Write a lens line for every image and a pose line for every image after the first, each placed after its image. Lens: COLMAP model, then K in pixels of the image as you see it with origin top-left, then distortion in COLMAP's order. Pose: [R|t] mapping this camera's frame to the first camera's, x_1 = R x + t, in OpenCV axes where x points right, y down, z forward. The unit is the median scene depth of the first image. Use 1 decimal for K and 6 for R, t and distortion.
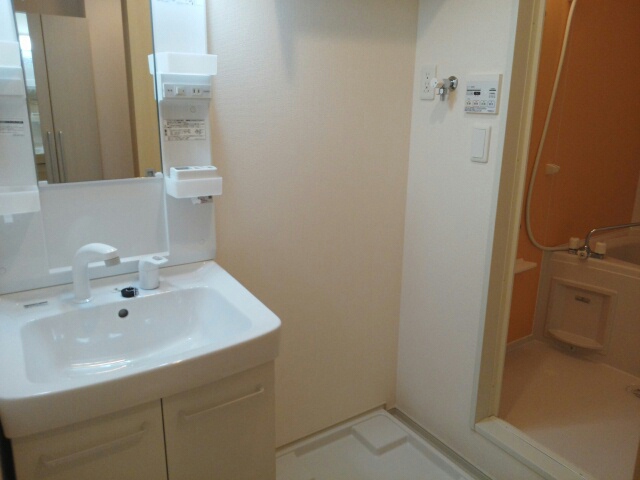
lens RADIAL K [[510.7, 0, 325.3], [0, 510.7, 238.7], [0, 0, 1]] dist [0.014192, -0.004446]
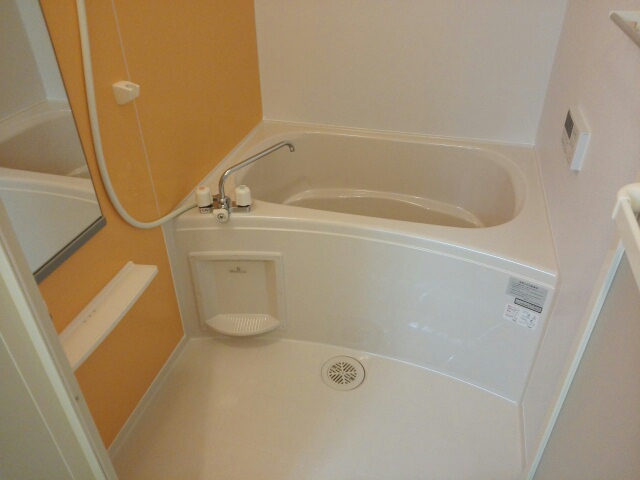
lens RADIAL K [[510.7, 0, 325.3], [0, 510.7, 238.7], [0, 0, 1]] dist [0.014192, -0.004446]
pose [[0.745986, -0.391442, 0.538775, 0.250008], [0.185261, 0.899062, 0.396694, -0.162596], [-0.639675, -0.196114, 0.743206, 0.452842]]
